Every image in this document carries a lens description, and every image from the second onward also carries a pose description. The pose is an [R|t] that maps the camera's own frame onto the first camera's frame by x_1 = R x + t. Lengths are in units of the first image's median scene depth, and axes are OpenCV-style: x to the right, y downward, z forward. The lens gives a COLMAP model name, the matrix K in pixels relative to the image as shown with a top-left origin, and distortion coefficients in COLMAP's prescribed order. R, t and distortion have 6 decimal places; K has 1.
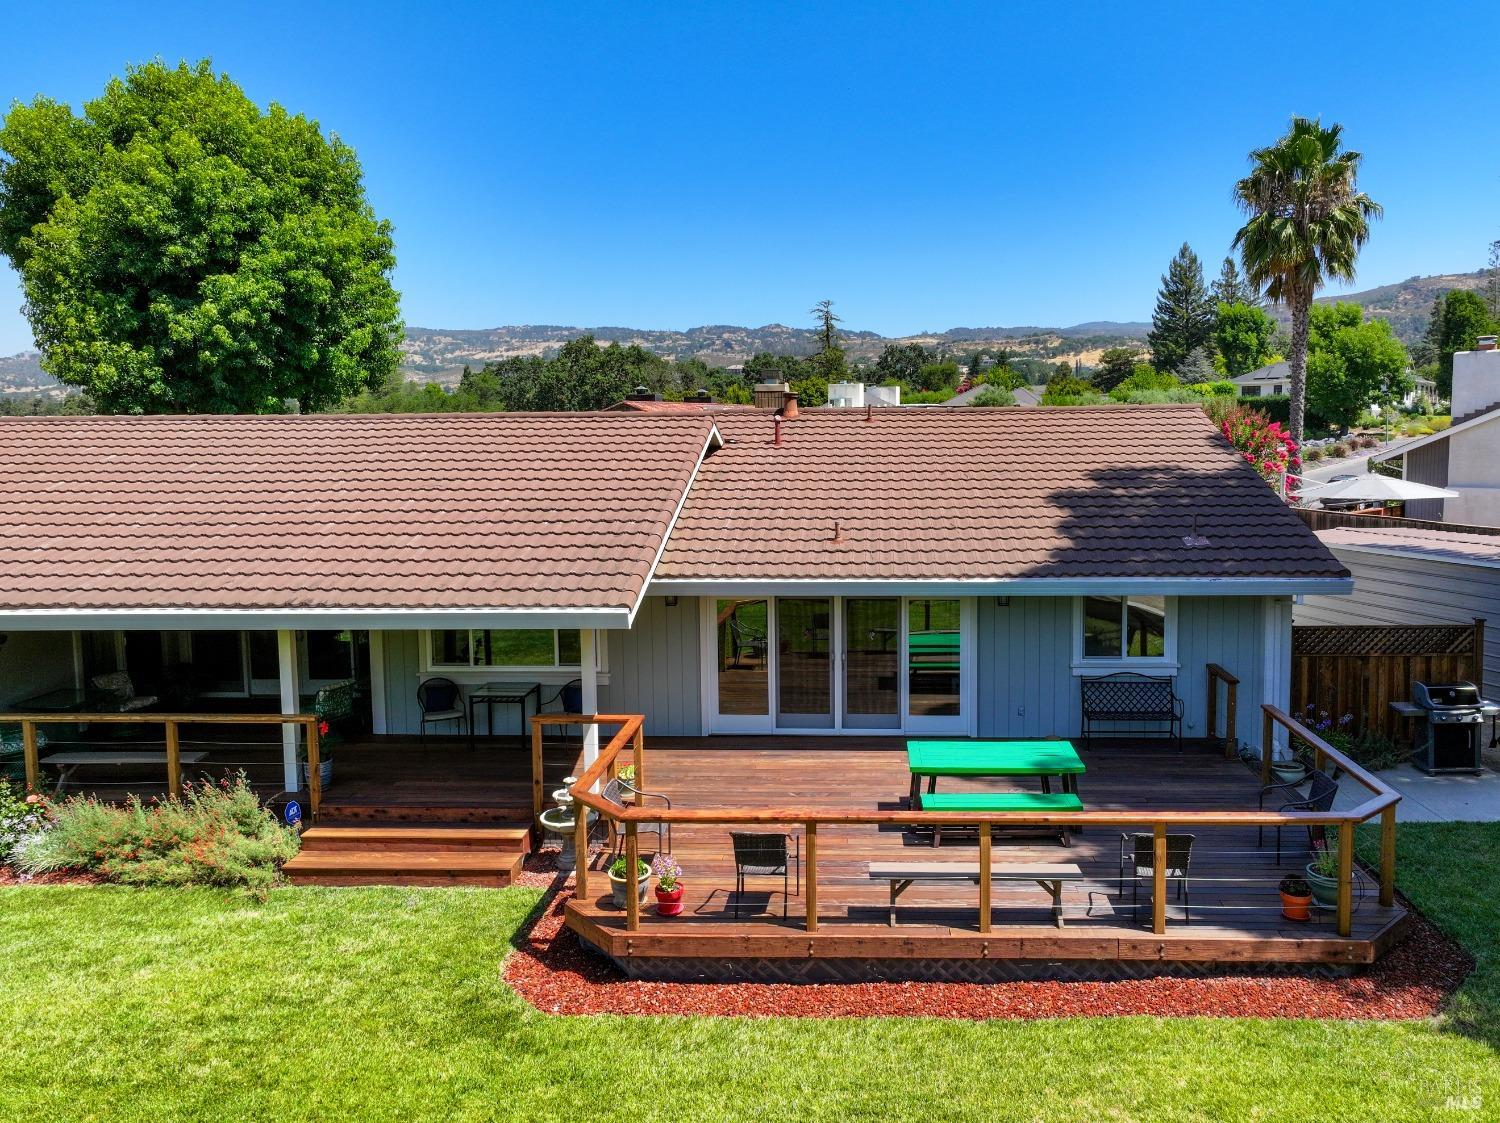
lens RADIAL K [[1088.4, 0, 831.7], [0, 1088.4, 515.4], [0, 0, 1]] dist [0.003823, 0.007435]
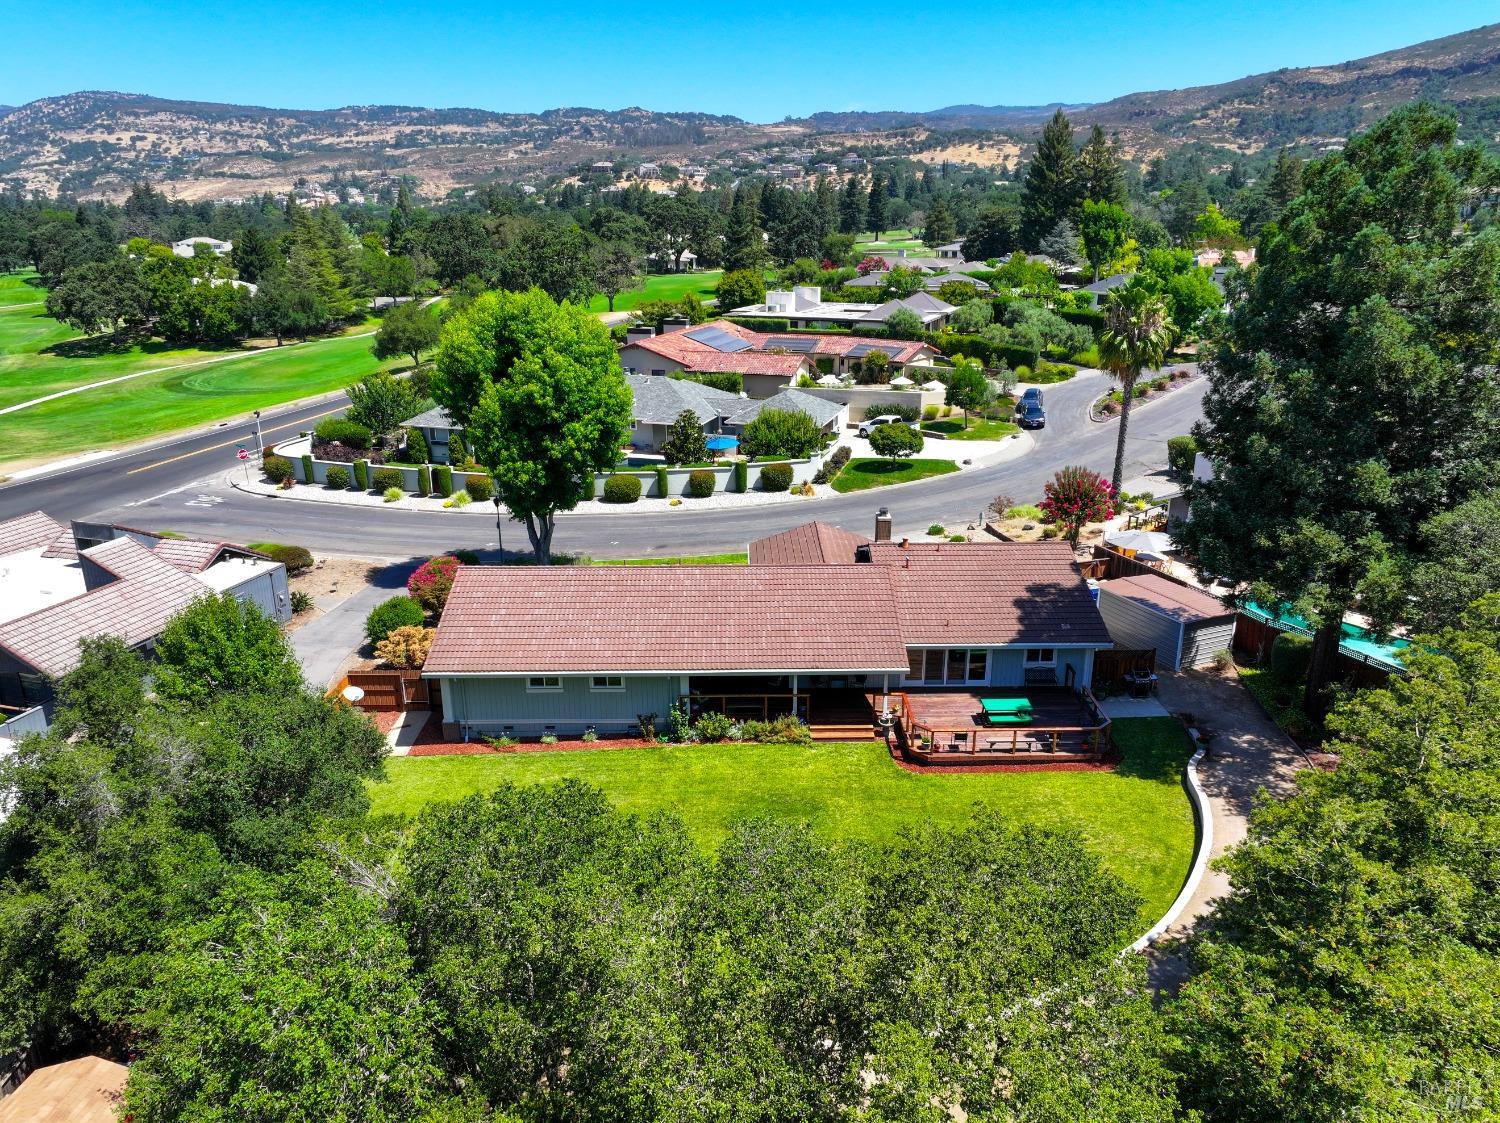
lens RADIAL K [[1048.8, 0, 750.0], [0, 1048.8, 561.5], [0, 0, 1]] dist [0.002017, 0.009382]
pose [[0.998655, -0.011456, 0.050573, -0.352585], [-0.000698, 0.972235, 0.234007, -0.425330], [-0.051850, -0.233727, 0.970919, -0.895271]]
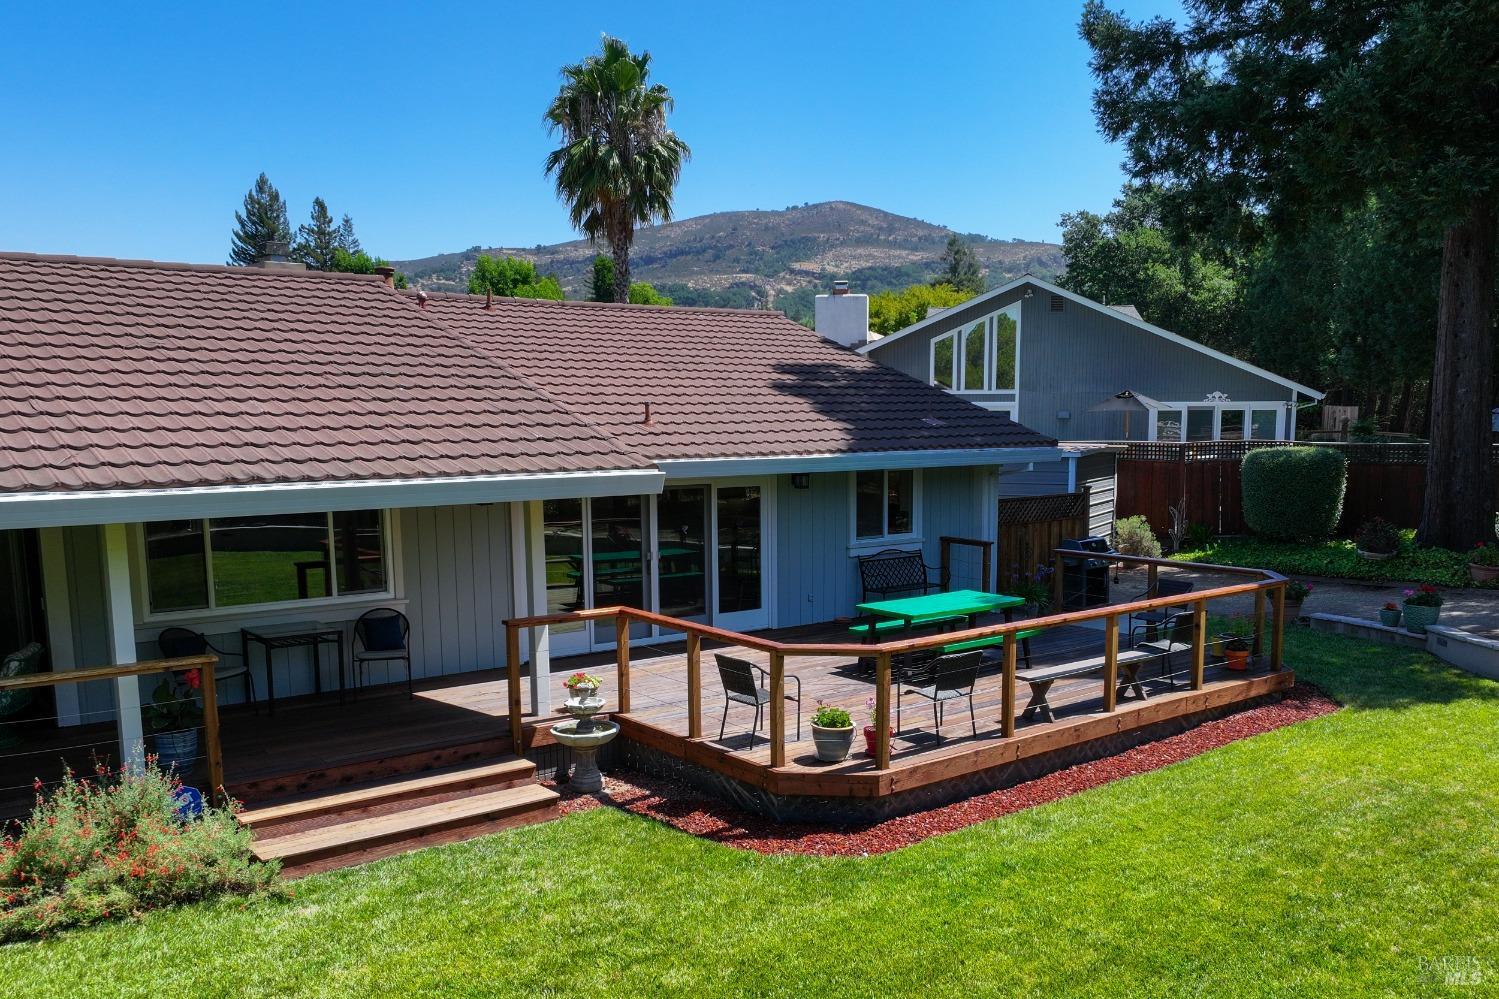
lens RADIAL K [[1286.6, 0, 807.3], [0, 1286.6, 611.1], [0, 0, 1]] dist [0.006508, -0.007672]
pose [[0.742897, -0.098869, 0.662064, -0.311961], [0.050926, 0.994514, 0.091372, 0.044117], [-0.667465, -0.034163, 0.743857, 0.068316]]
